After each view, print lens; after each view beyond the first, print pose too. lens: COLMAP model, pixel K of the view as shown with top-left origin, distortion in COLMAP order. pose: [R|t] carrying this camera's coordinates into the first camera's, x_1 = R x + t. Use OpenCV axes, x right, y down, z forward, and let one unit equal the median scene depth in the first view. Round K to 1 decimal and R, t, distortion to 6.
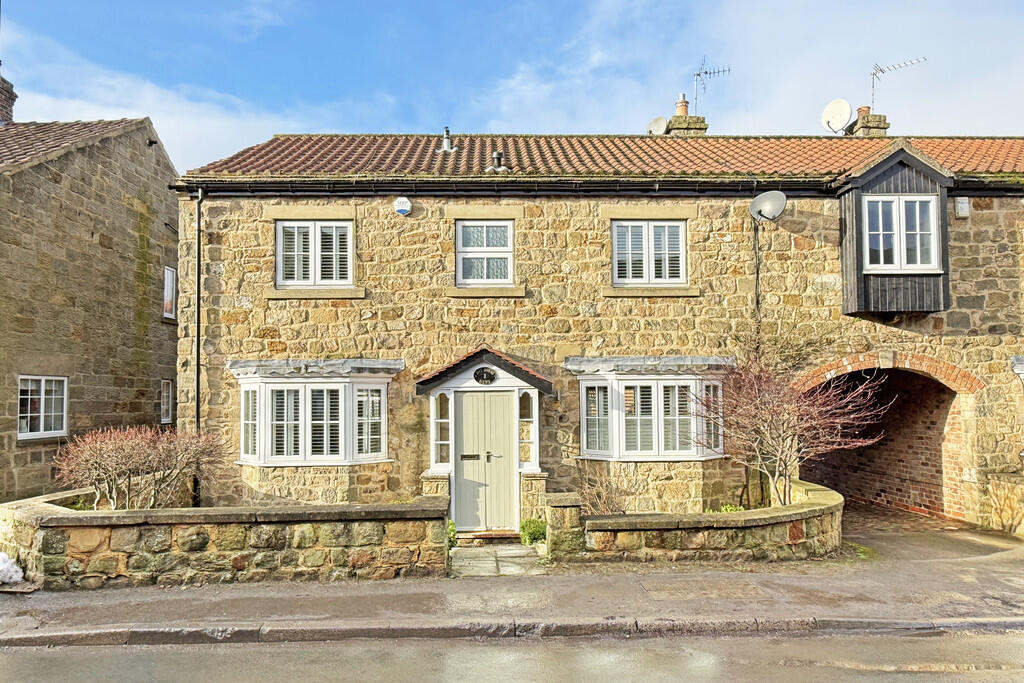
lens RADIAL K [[676.8, 0, 513.7], [0, 676.8, 374.9], [0, 0, 1]] dist [0.000877, -0.000839]
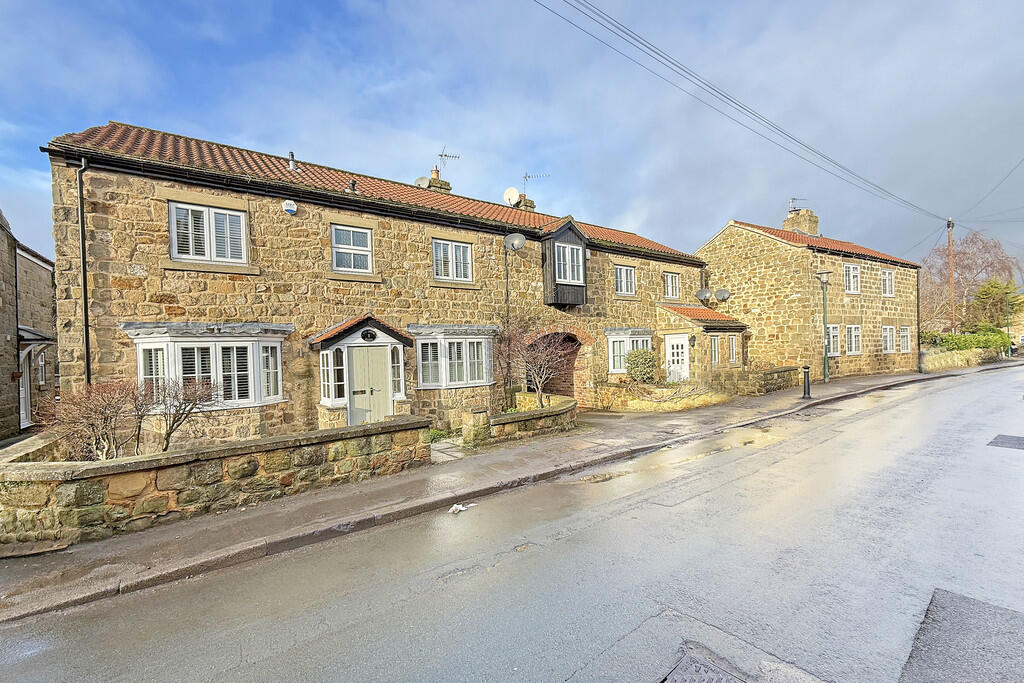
lens RADIAL K [[427.4, 0, 494.9], [0, 427.4, 354.0], [0, 0, 1]] dist [0.000004, -0.000259]
pose [[0.829084, -0.022855, 0.558657, -0.305500], [0.009560, 0.999598, 0.026706, 0.017611], [-0.559043, -0.016800, 0.828969, 0.084734]]
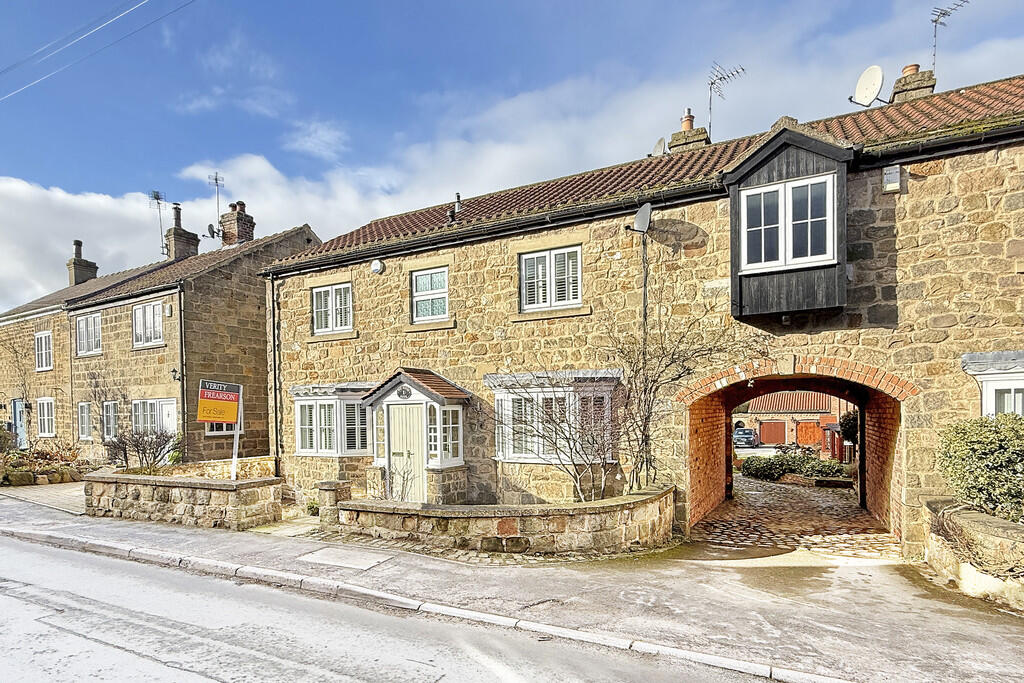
lens RADIAL K [[566.3, 0, 499.5], [0, 566.3, 423.7], [0, 0, 1]] dist [-0.000852, -0.000895]
pose [[0.864218, 0.006901, -0.503071, 0.616135], [0.023615, 0.998247, 0.054262, 0.006062], [0.502564, -0.058774, 0.862540, 0.136721]]
